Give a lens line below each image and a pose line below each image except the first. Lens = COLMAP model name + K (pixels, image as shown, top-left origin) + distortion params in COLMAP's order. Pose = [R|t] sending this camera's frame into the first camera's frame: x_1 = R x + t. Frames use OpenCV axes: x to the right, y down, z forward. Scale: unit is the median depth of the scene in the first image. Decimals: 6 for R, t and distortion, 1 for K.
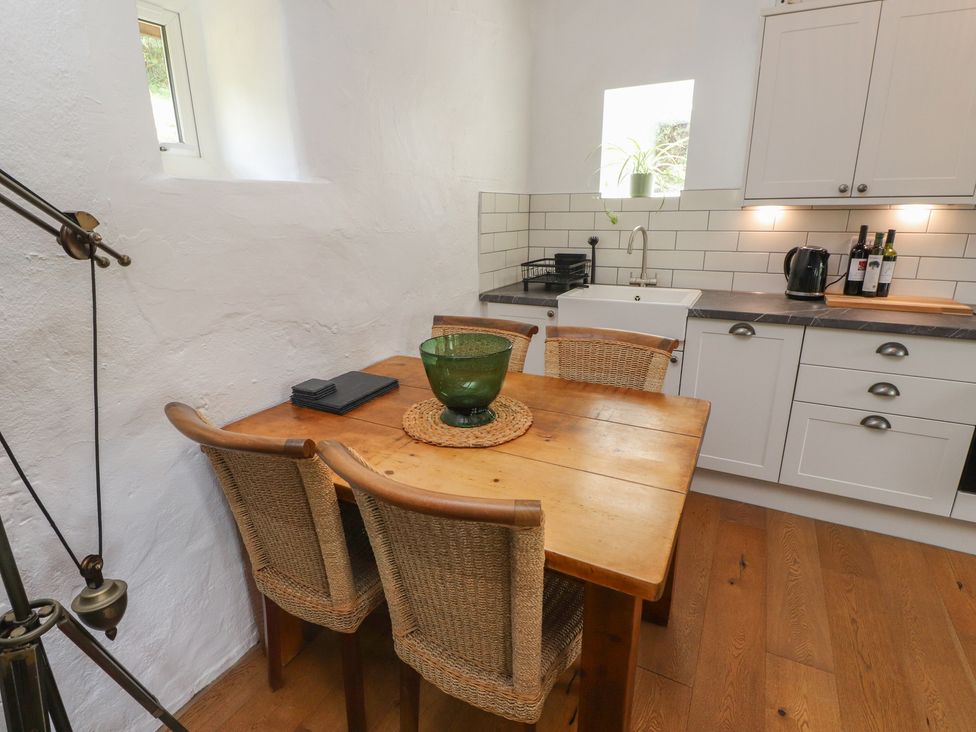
lens RADIAL K [[509.8, 0, 488.0], [0, 509.8, 366.0], [0, 0, 1]] dist [0.000150, -0.000430]
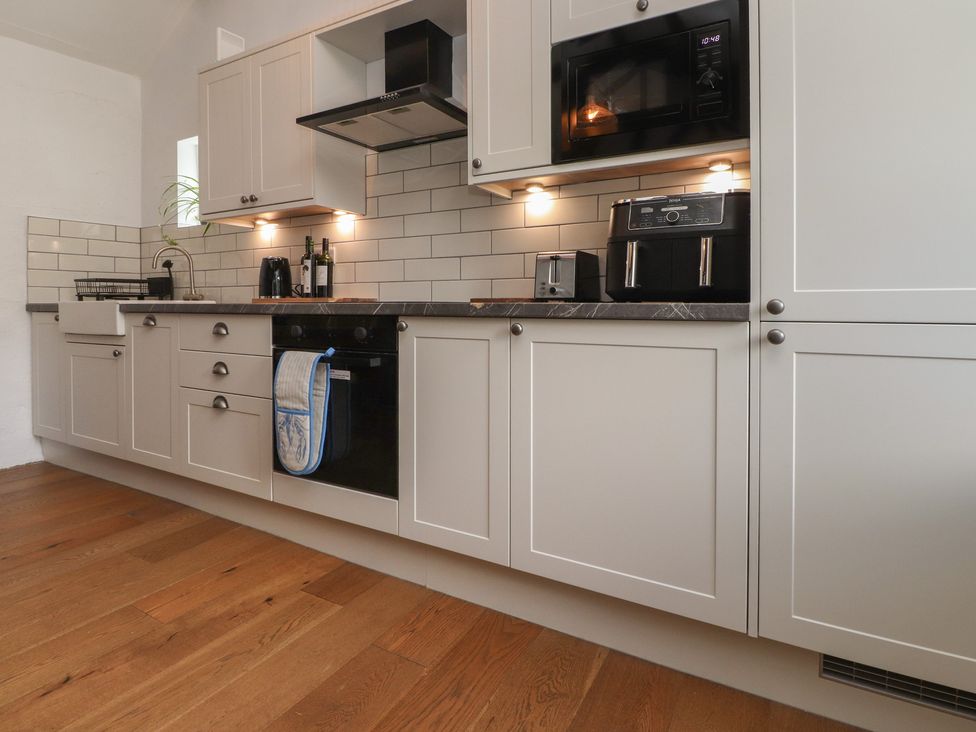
lens RADIAL K [[531.2, 0, 487.3], [0, 531.2, 310.3], [0, 0, 1]] dist [-0.003719, -0.000805]
pose [[0.998748, 0.004265, -0.049840, 1.241425], [-0.018017, 0.960156, -0.278882, 0.202110], [0.046664, 0.279431, 0.959031, -0.041375]]
